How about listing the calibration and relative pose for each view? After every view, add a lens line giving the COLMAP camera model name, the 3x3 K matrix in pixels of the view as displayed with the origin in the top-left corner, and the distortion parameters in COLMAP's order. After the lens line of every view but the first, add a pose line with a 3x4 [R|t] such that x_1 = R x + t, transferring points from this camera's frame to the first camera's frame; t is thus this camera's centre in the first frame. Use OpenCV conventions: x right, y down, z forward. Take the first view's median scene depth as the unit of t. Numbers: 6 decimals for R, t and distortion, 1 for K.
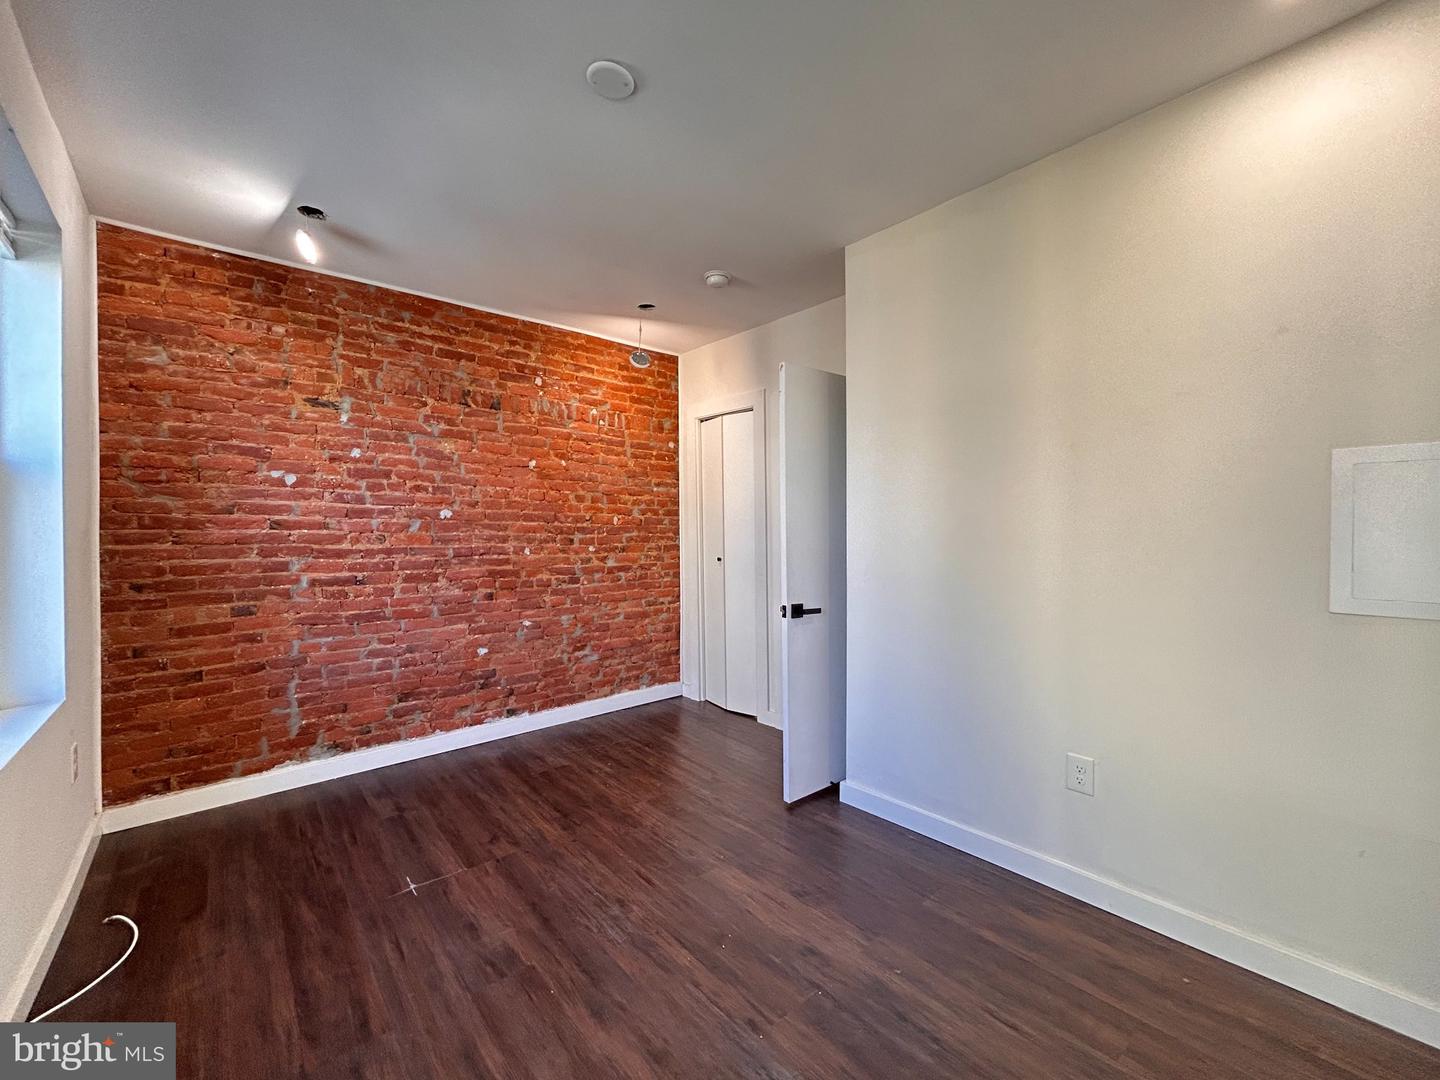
lens RADIAL K [[583.1, 0, 715.0], [0, 583.1, 535.9], [0, 0, 1]] dist [-0.000488, 0.000159]
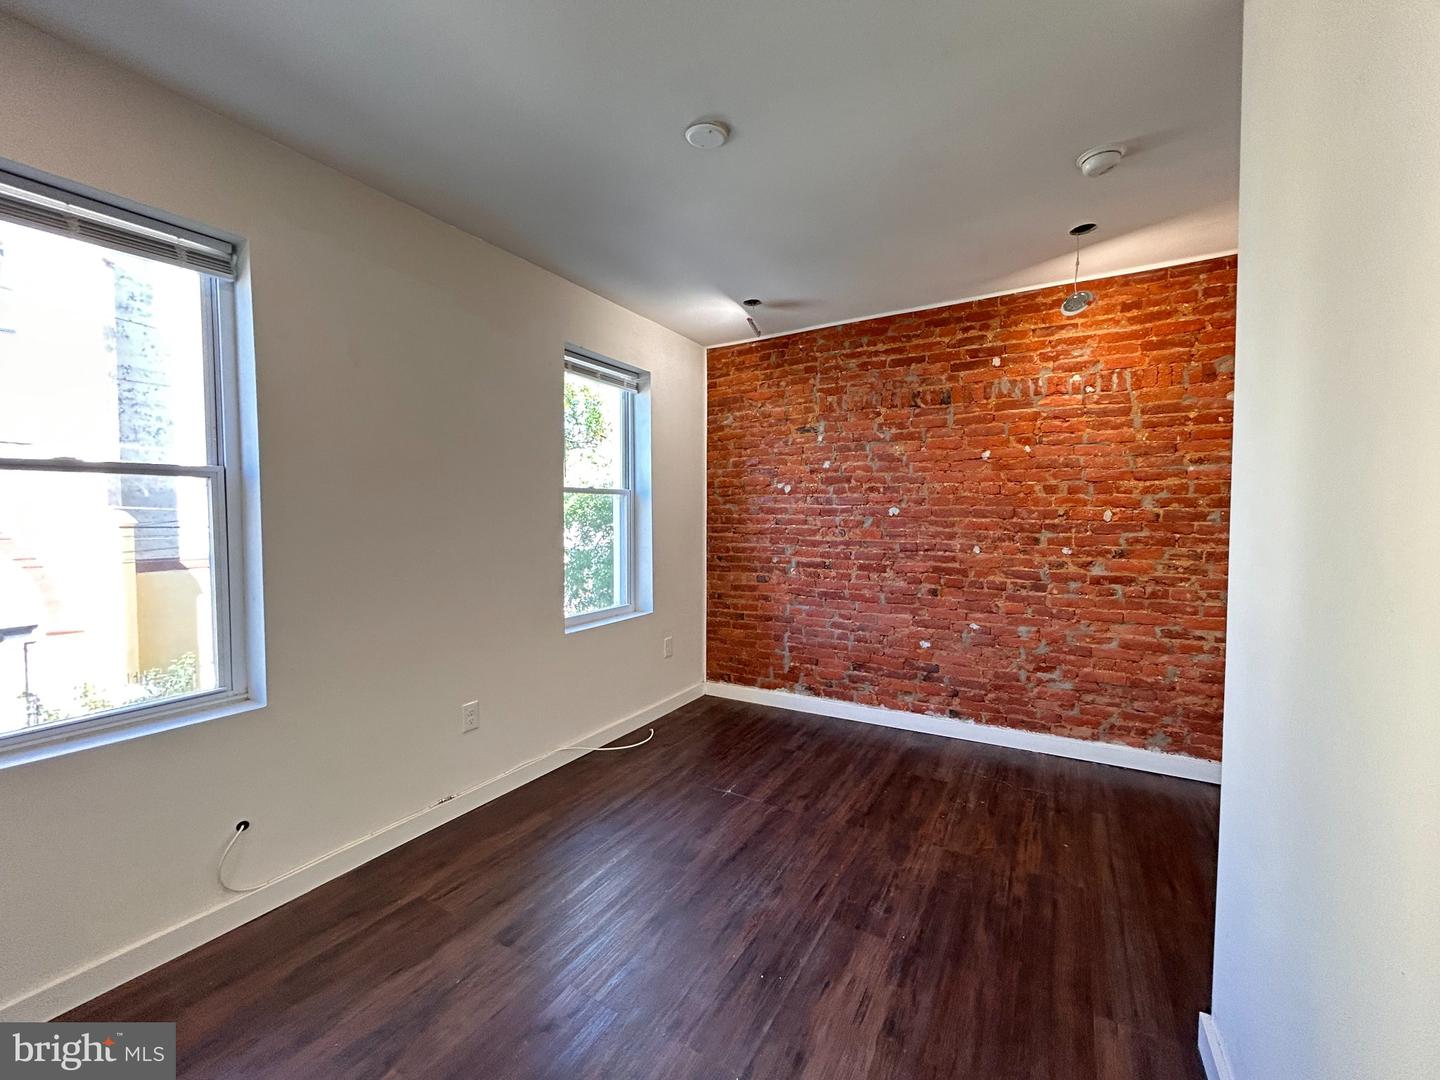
lens RADIAL K [[583.1, 0, 715.0], [0, 583.1, 535.9], [0, 0, 1]] dist [-0.000488, 0.000159]
pose [[0.320395, 0.036110, -0.946596, 0.489788], [-0.007072, 0.999337, 0.035728, -0.029989], [0.947258, -0.004753, 0.320437, 0.350515]]
